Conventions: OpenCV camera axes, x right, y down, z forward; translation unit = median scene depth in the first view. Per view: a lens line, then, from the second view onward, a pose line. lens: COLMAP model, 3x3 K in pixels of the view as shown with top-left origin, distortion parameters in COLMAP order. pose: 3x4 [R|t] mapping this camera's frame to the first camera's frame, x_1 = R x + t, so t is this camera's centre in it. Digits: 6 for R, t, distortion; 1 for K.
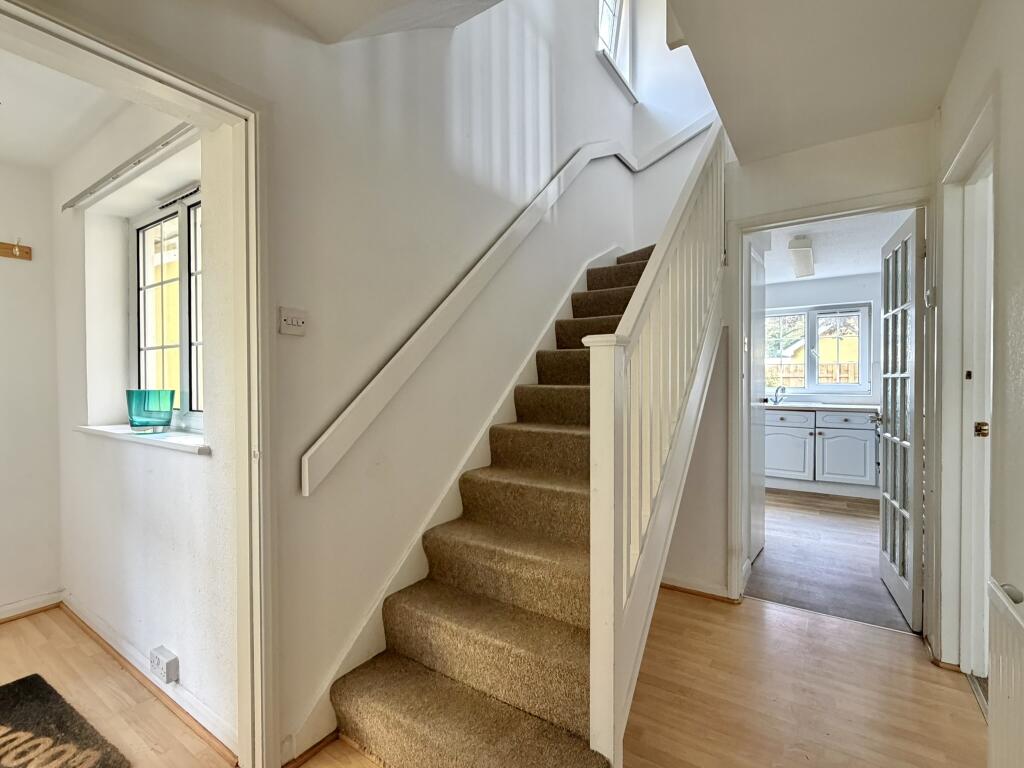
lens RADIAL K [[472.8, 0, 507.1], [0, 472.8, 389.1], [0, 0, 1]] dist [-0.001380, -0.000275]
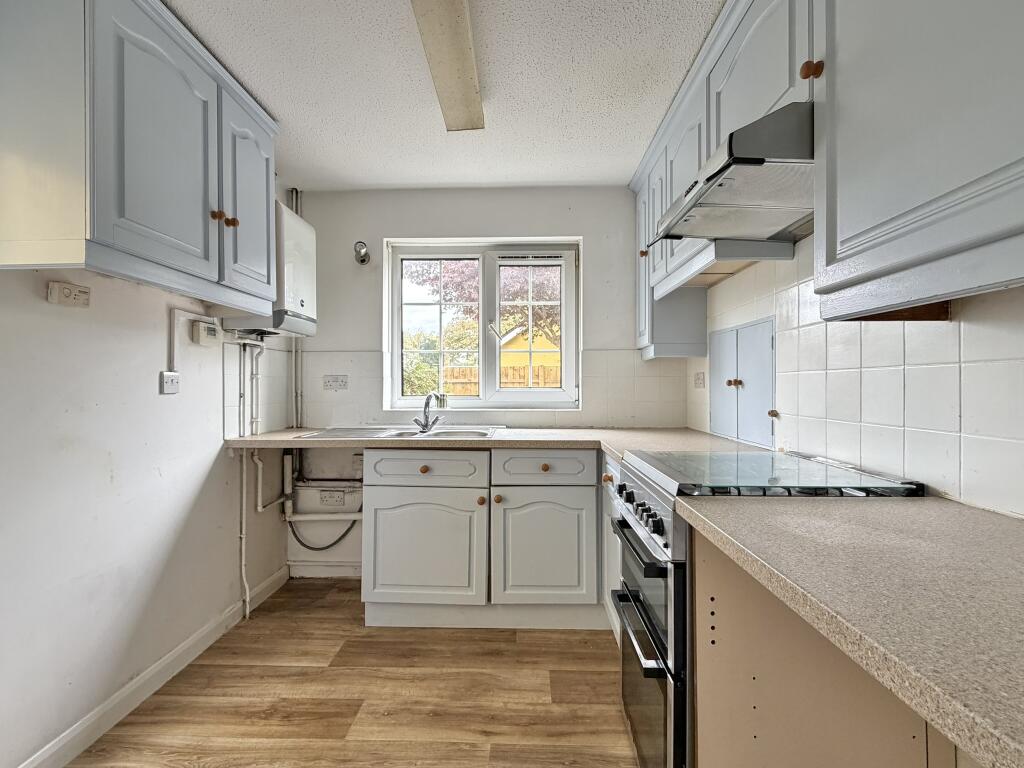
lens RADIAL K [[472.8, 0, 511.1], [0, 472.8, 388.7], [0, 0, 1]] dist [-0.001380, -0.000275]
pose [[0.840744, 0.005143, 0.541408, 0.421226], [0.003767, 0.999875, -0.015348, -0.003783], [-0.541419, 0.014943, 0.840620, 0.604071]]
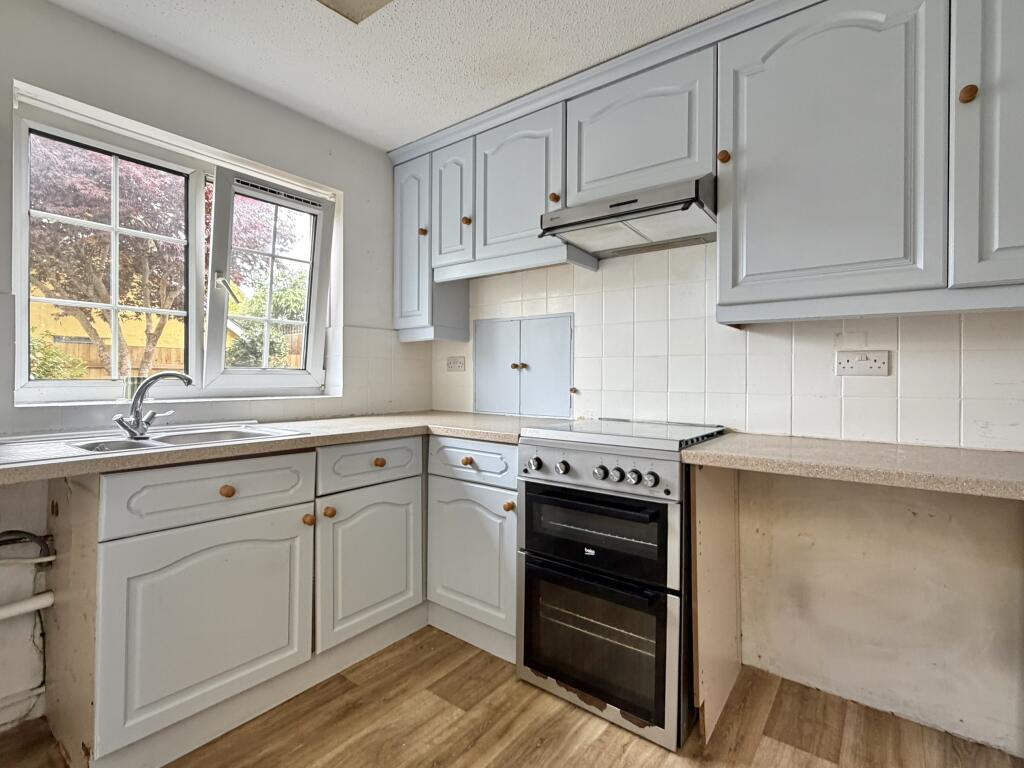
lens RADIAL K [[495.2, 0, 511.2], [0, 495.2, 381.5], [0, 0, 1]] dist [0.002220, 0.000646]
pose [[0.055355, -0.001613, 0.998465, 0.306016], [0.013611, 0.999907, 0.000860, 0.000580], [-0.998374, 0.013543, 0.055372, 0.831372]]
